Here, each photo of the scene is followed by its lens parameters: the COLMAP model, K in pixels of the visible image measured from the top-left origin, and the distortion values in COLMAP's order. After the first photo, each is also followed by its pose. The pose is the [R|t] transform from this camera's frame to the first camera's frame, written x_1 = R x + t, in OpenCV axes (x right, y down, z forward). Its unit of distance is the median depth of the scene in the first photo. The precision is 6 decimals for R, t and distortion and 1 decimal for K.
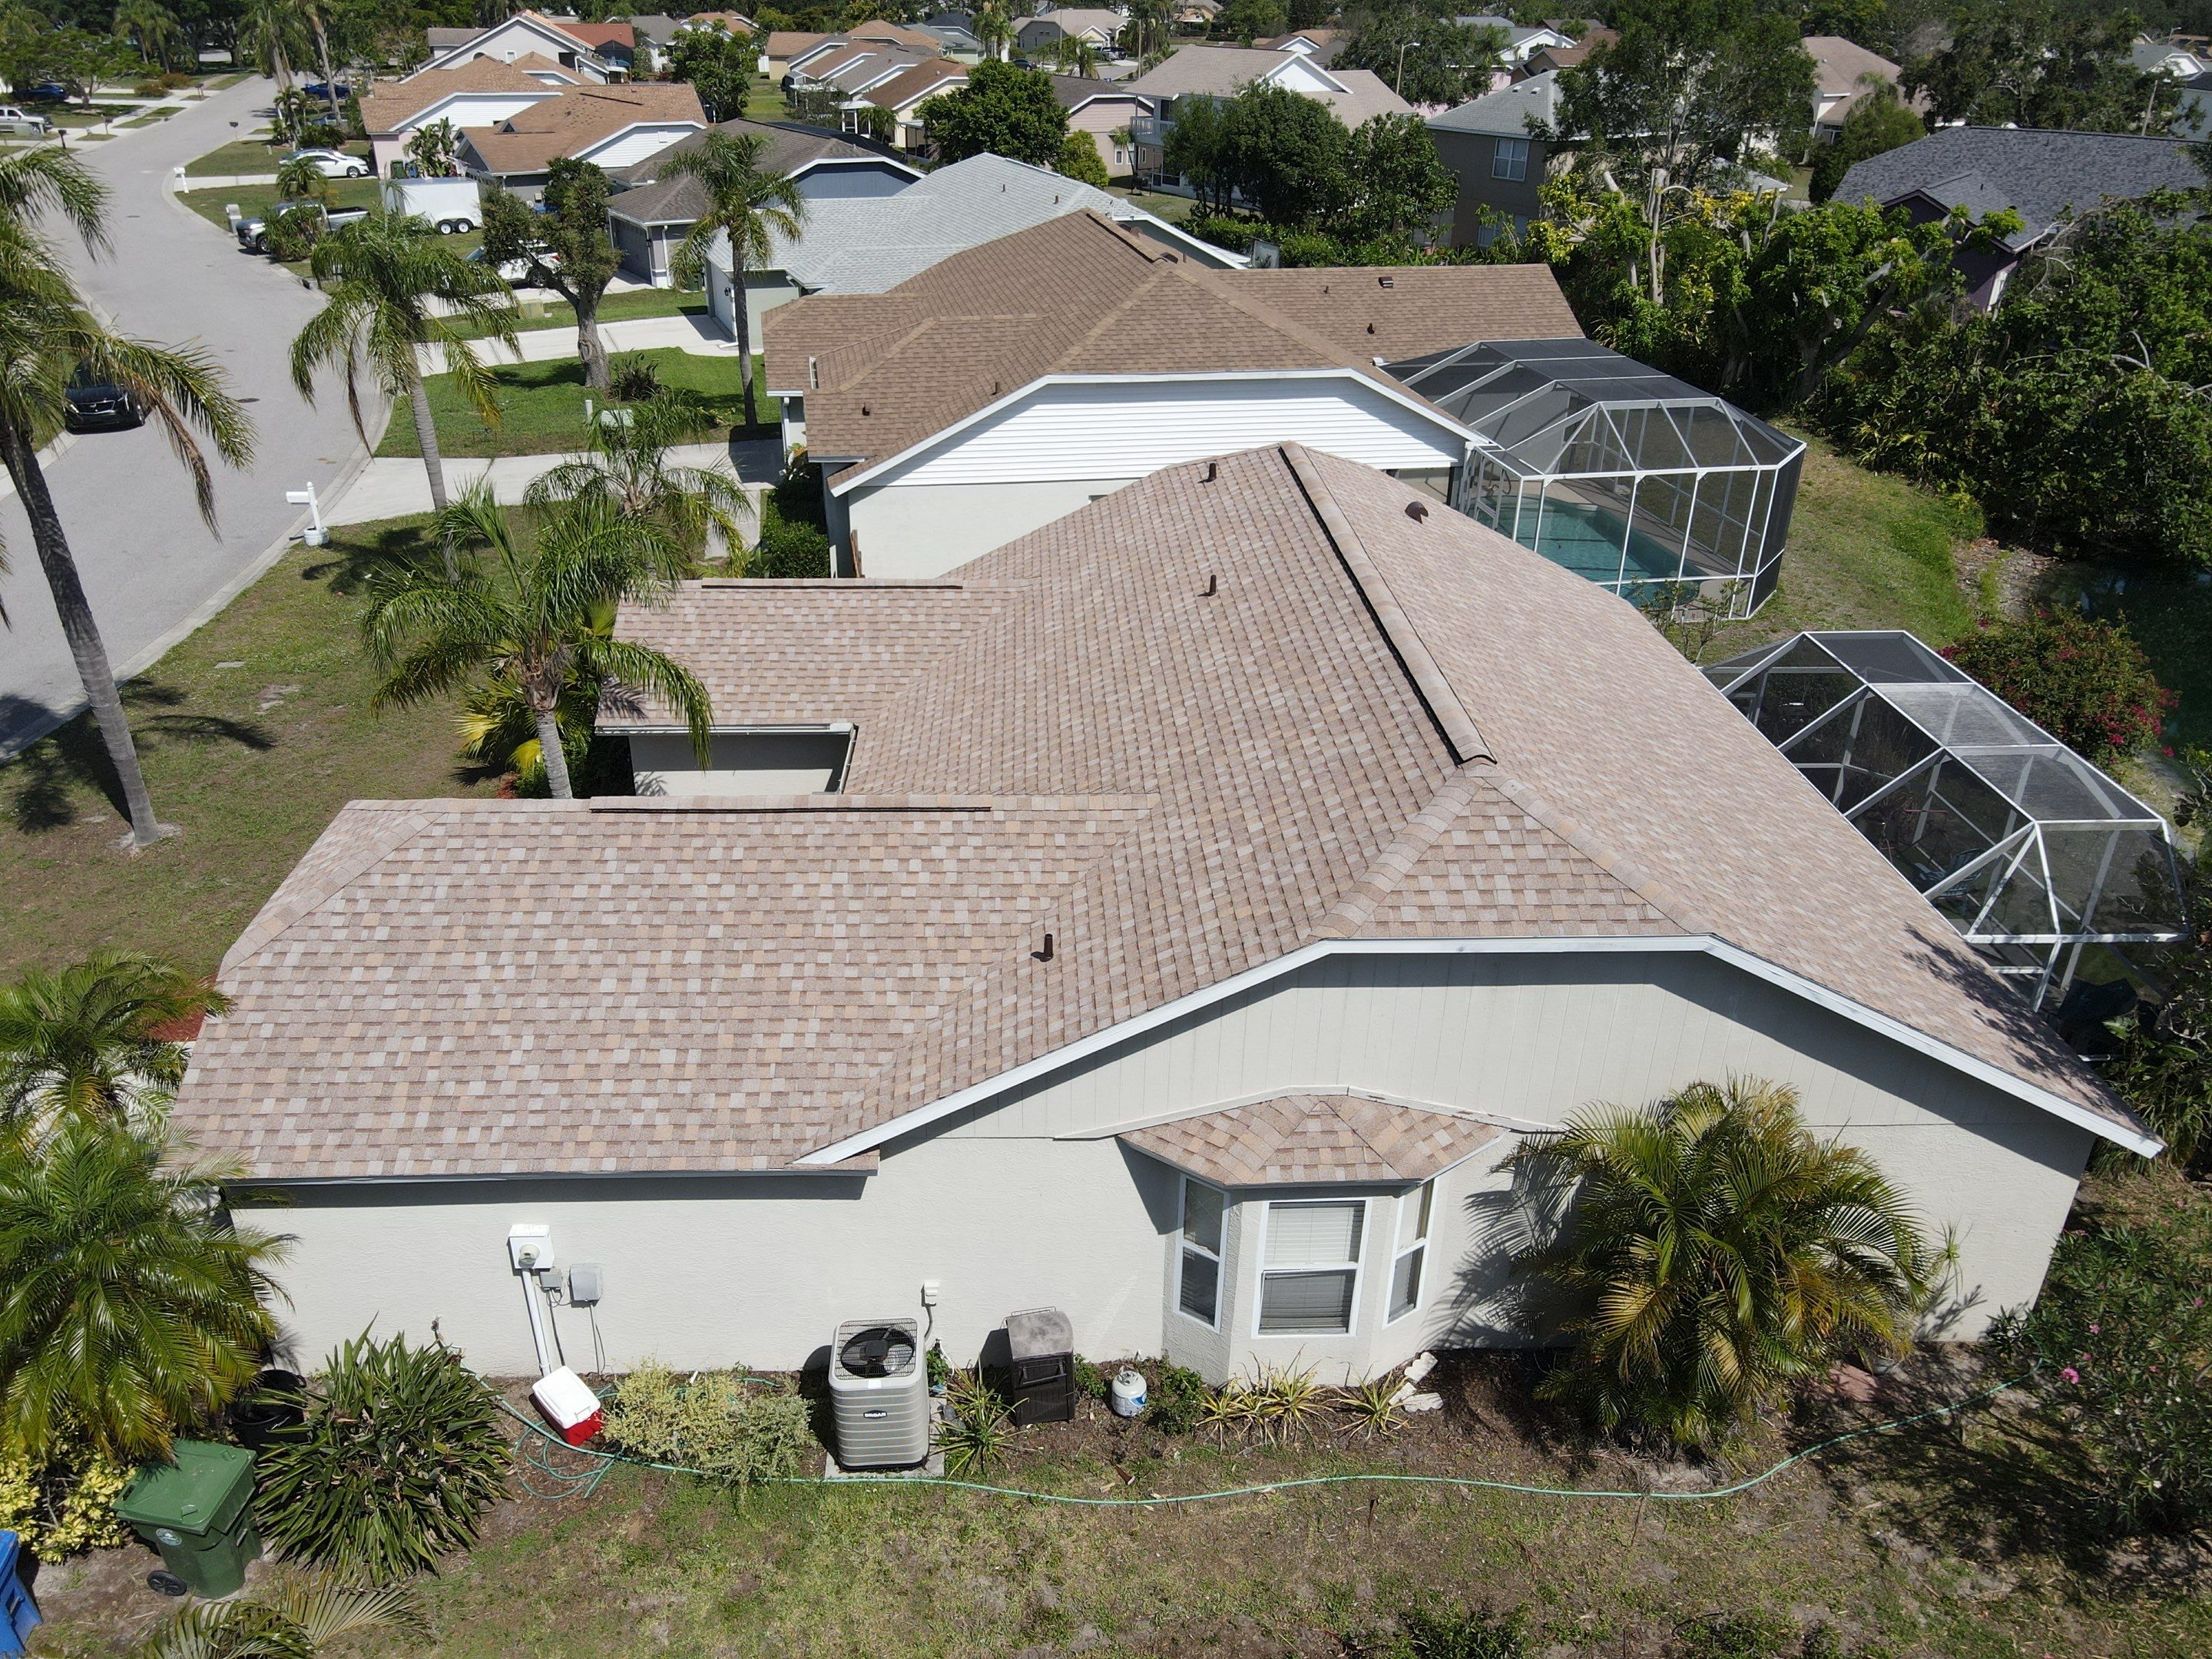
lens RADIAL K [[1623.0, 0, 1044.8], [0, 1623.0, 823.9], [0, 0, 1]] dist [0.017204, 0.005891]
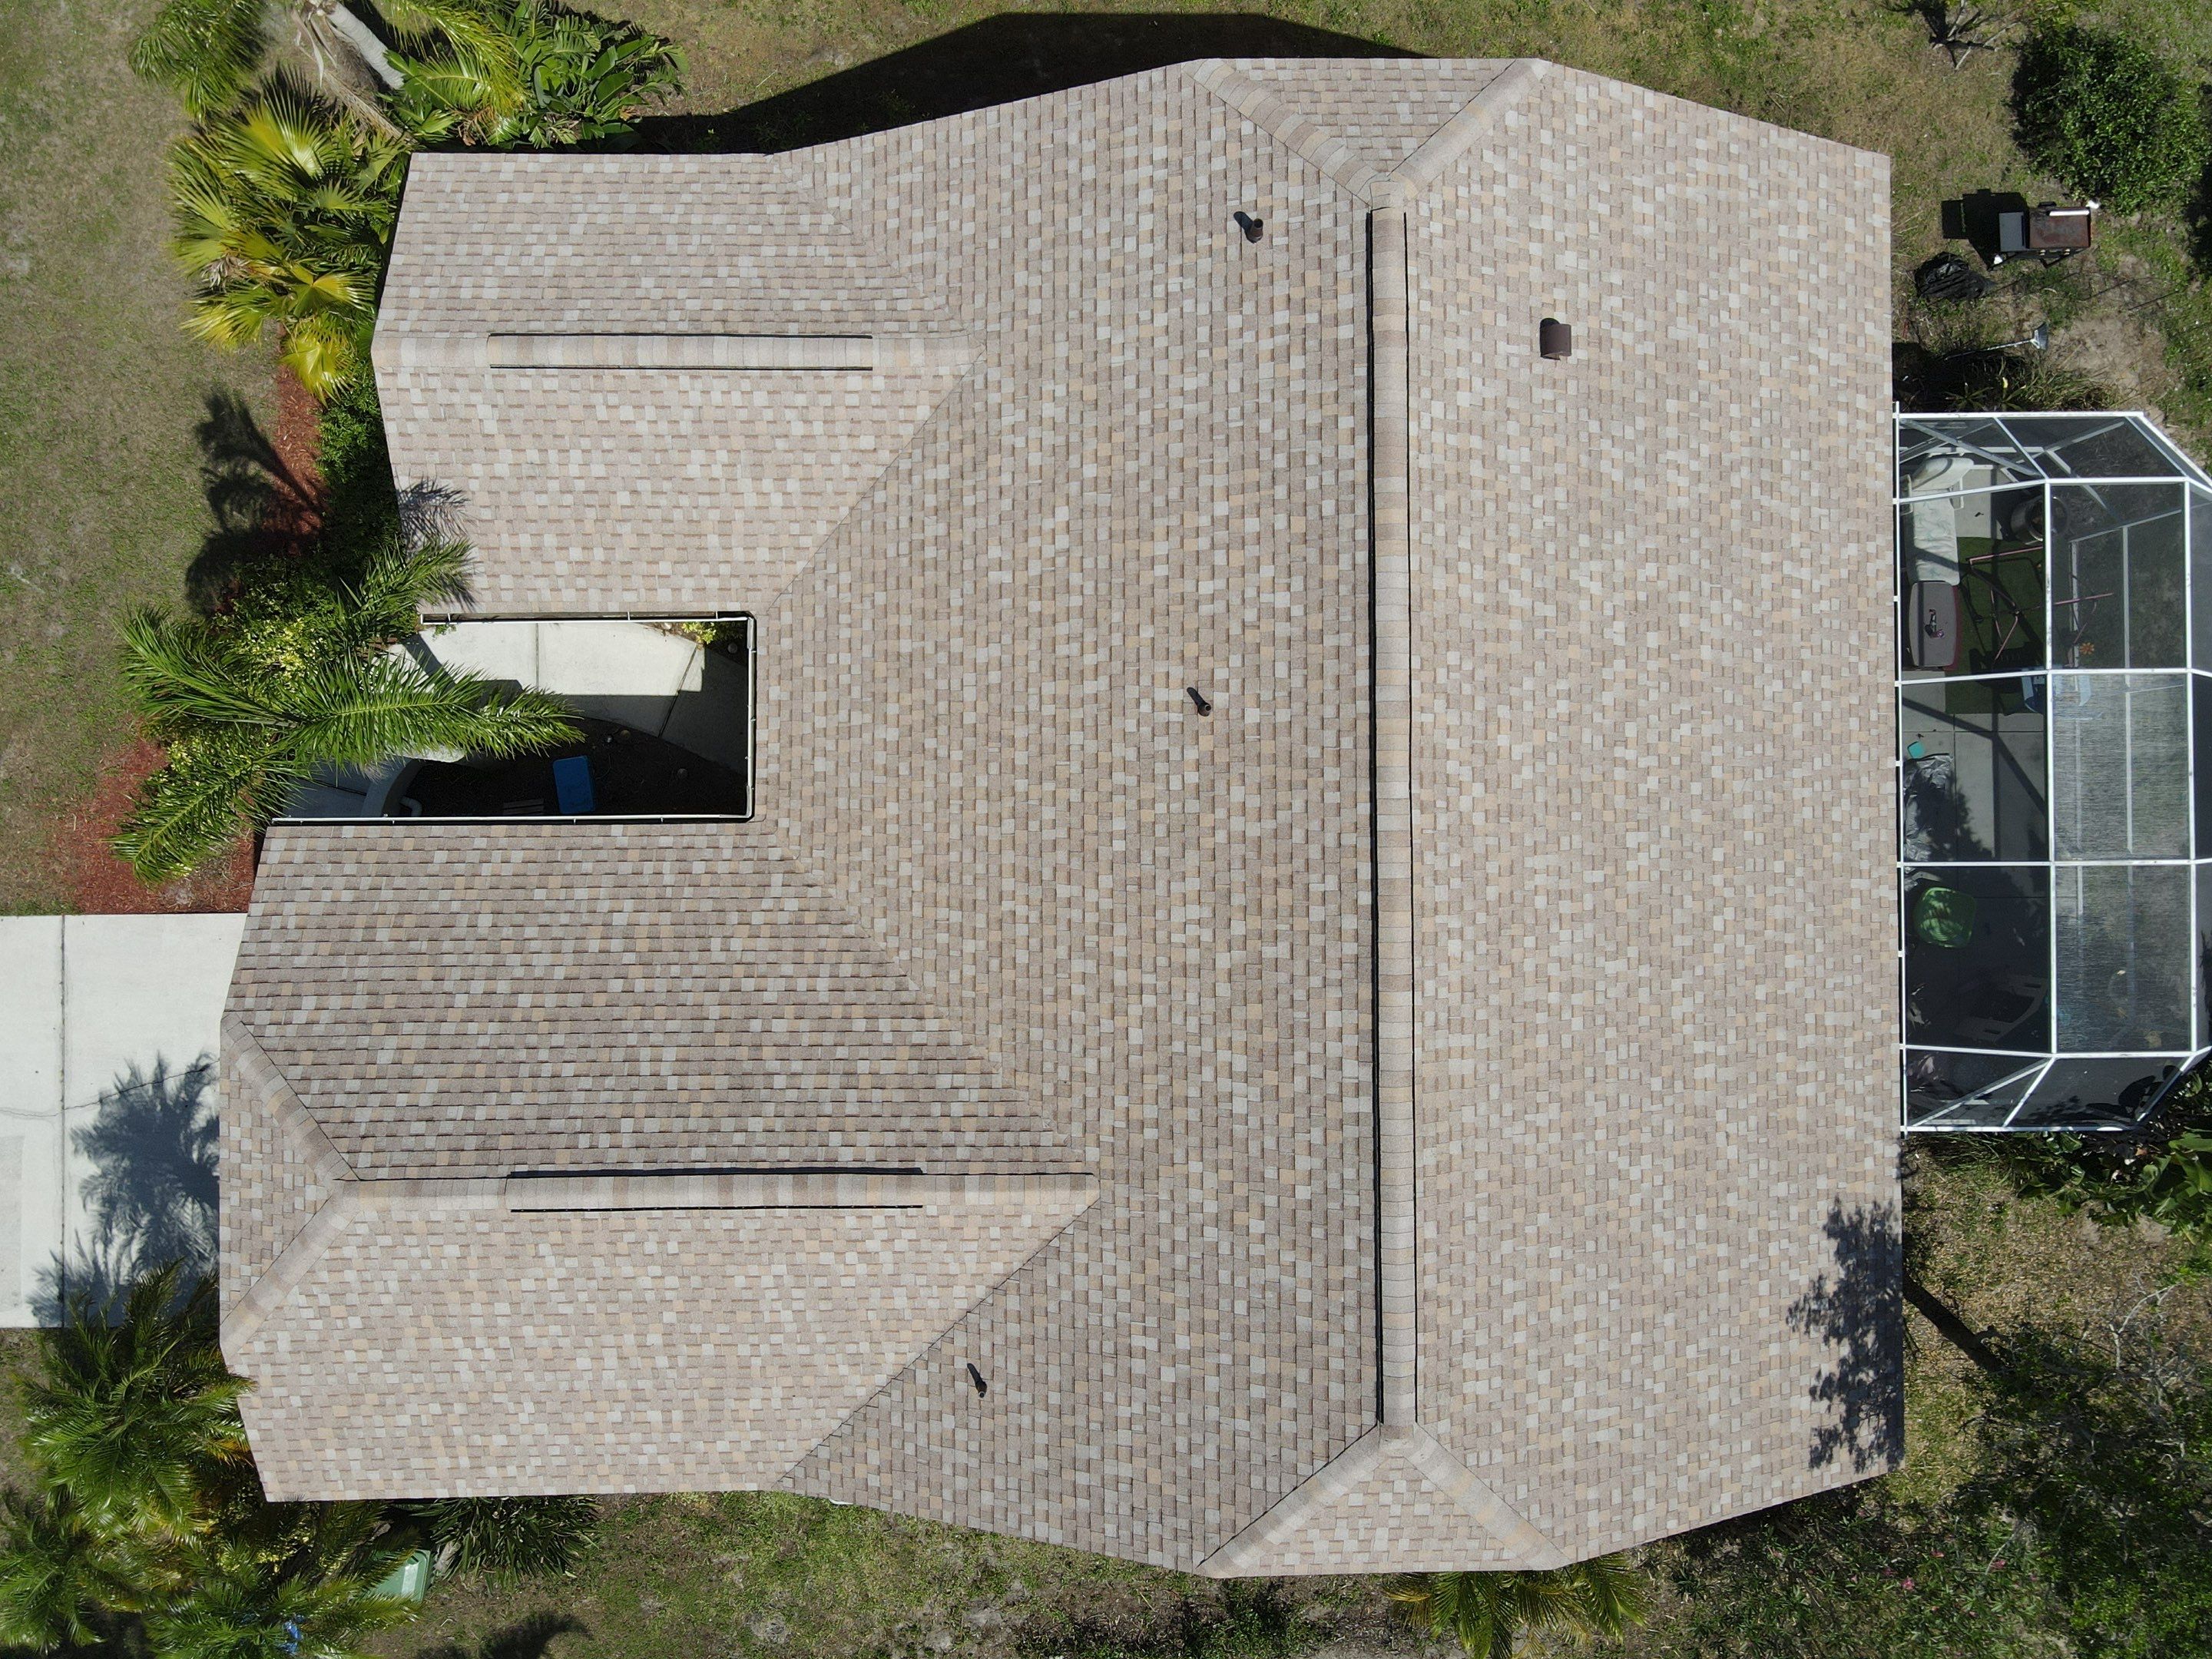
lens RADIAL K [[1601.9, 0, 1064.7], [0, 1601.9, 815.9], [0, 0, 1]] dist [0.034699, -0.038487]
pose [[0.999868, 0.011975, 0.011009, 0.038545], [-0.015354, 0.471238, 0.881872, -0.988690], [0.005373, -0.881925, 0.471360, 0.771751]]
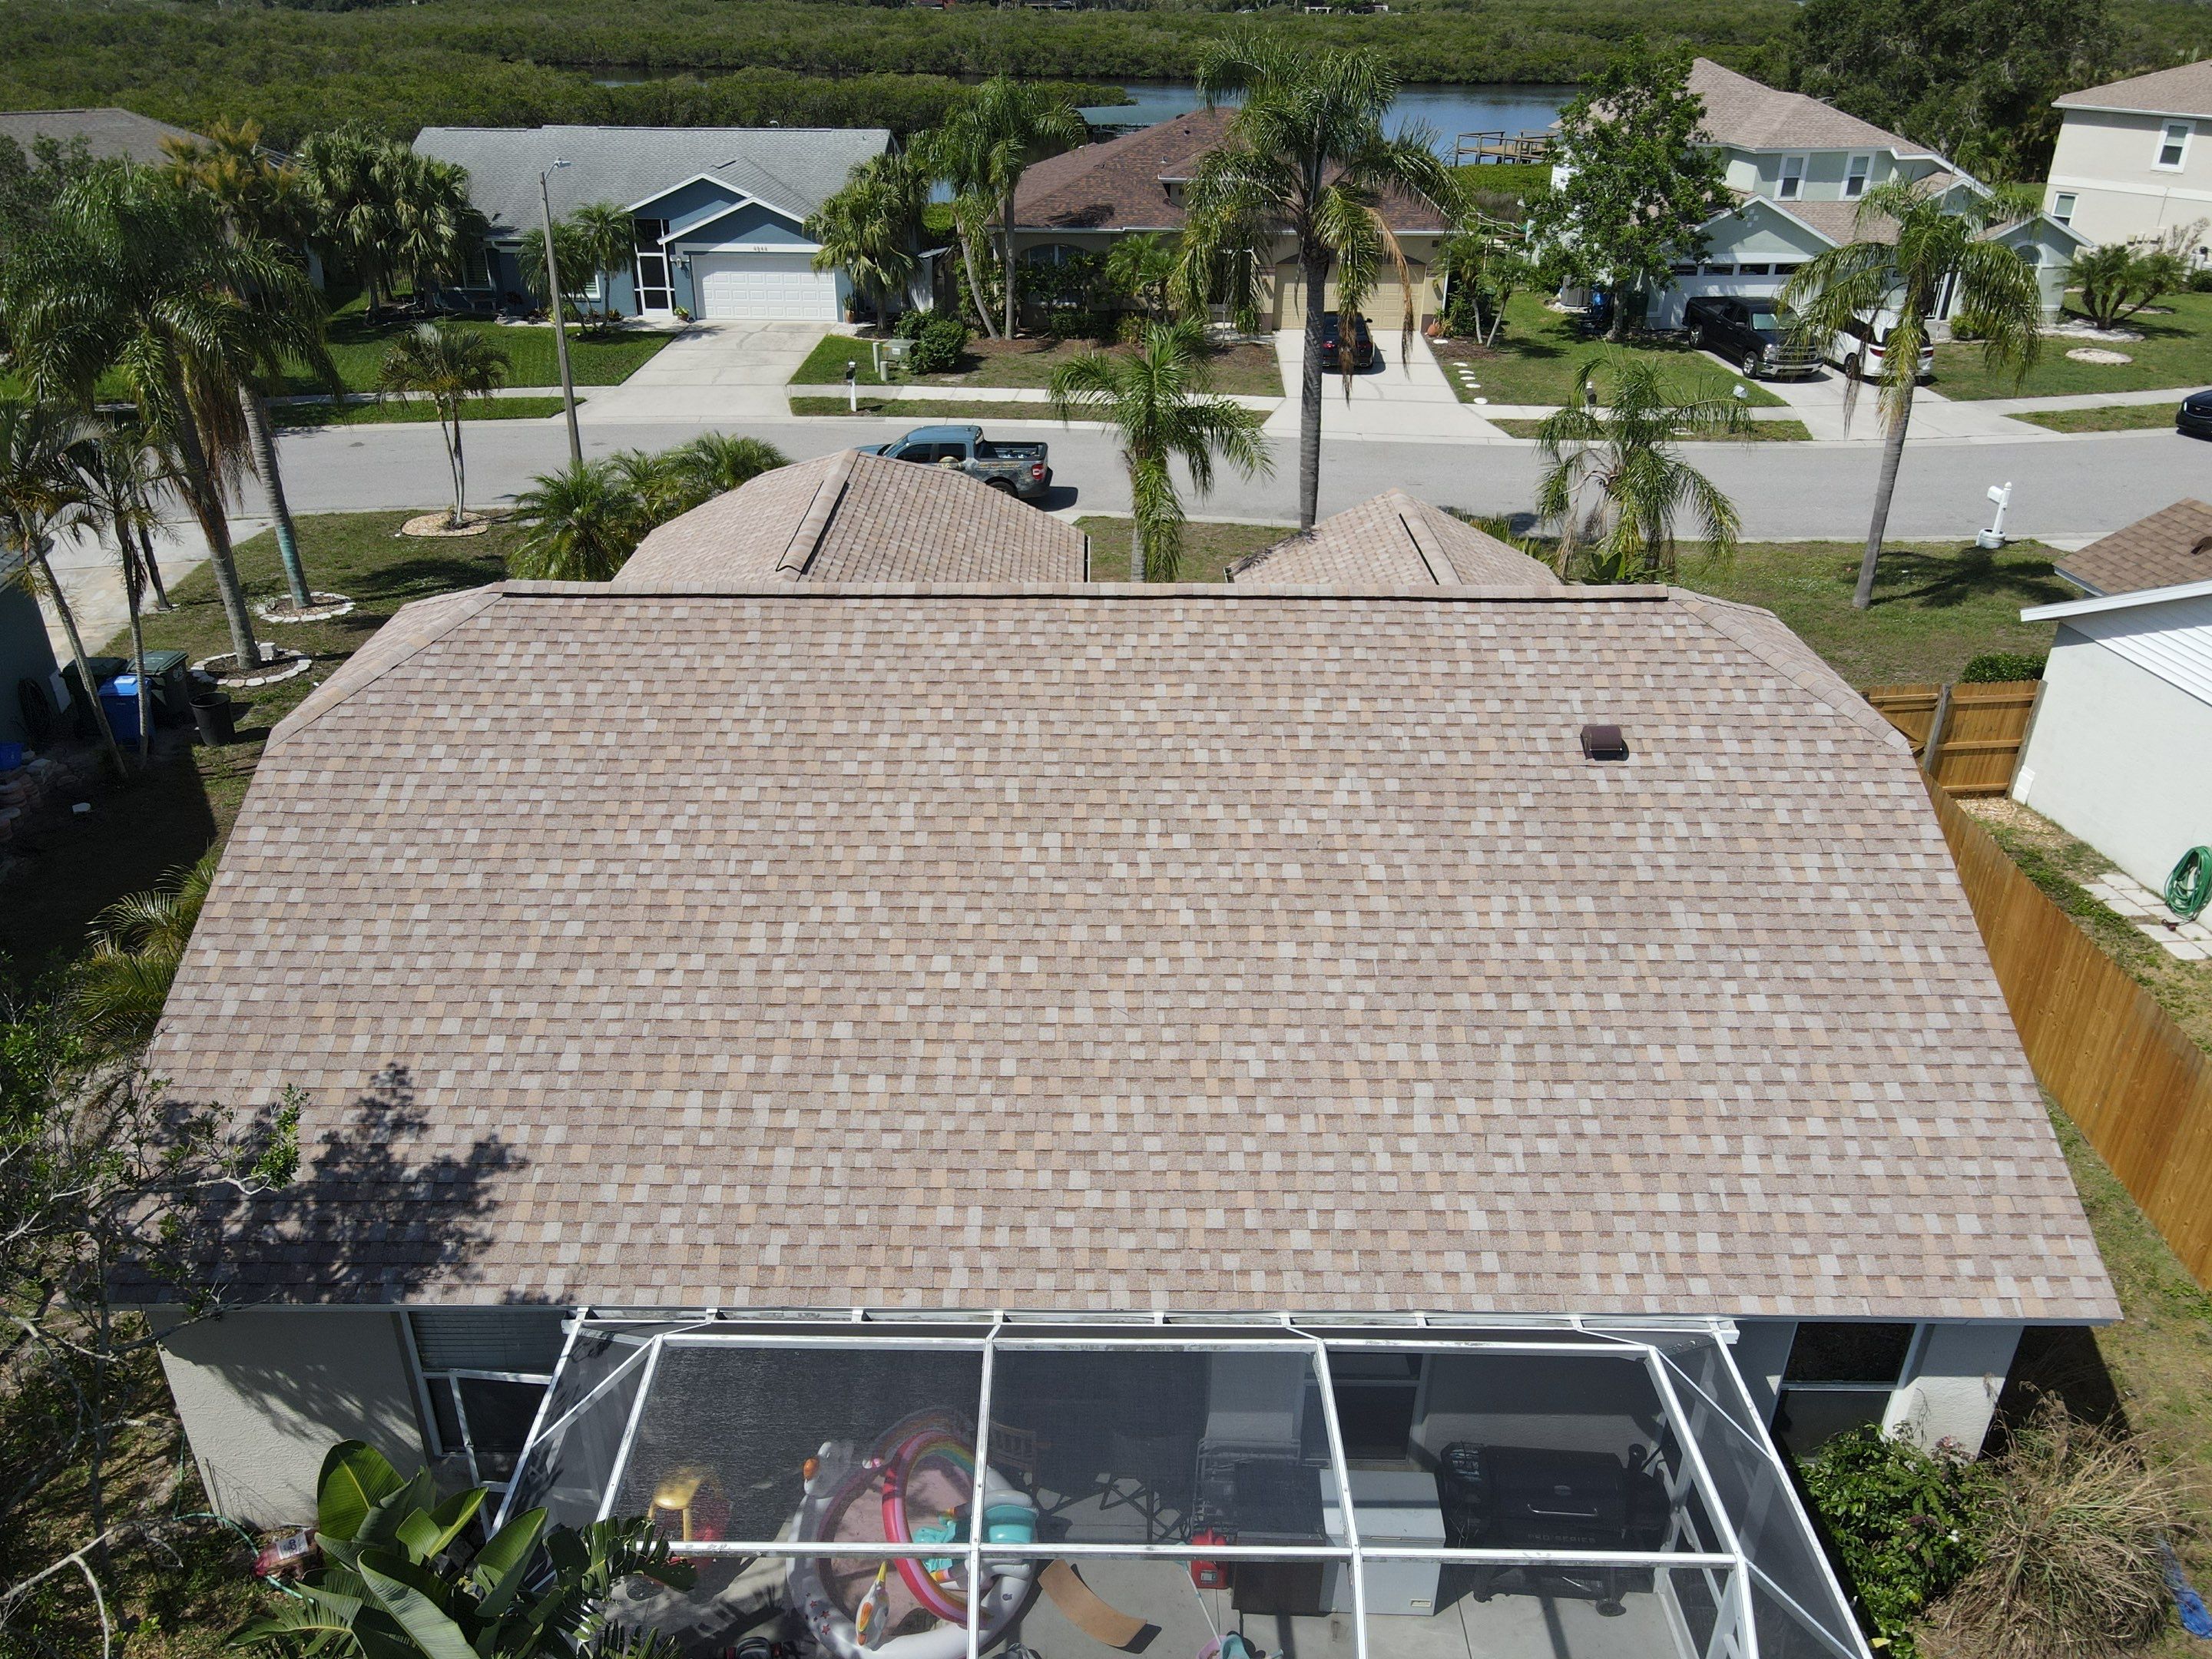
lens RADIAL K [[1603.8, 0, 1070.5], [0, 1603.8, 834.8], [0, 0, 1]] dist [0.015830, -0.022773]
pose [[-0.030464, 0.465197, -0.884683, 1.140753], [-0.463091, 0.777800, 0.424941, -0.478349], [0.885787, 0.422634, 0.191733, 1.073311]]
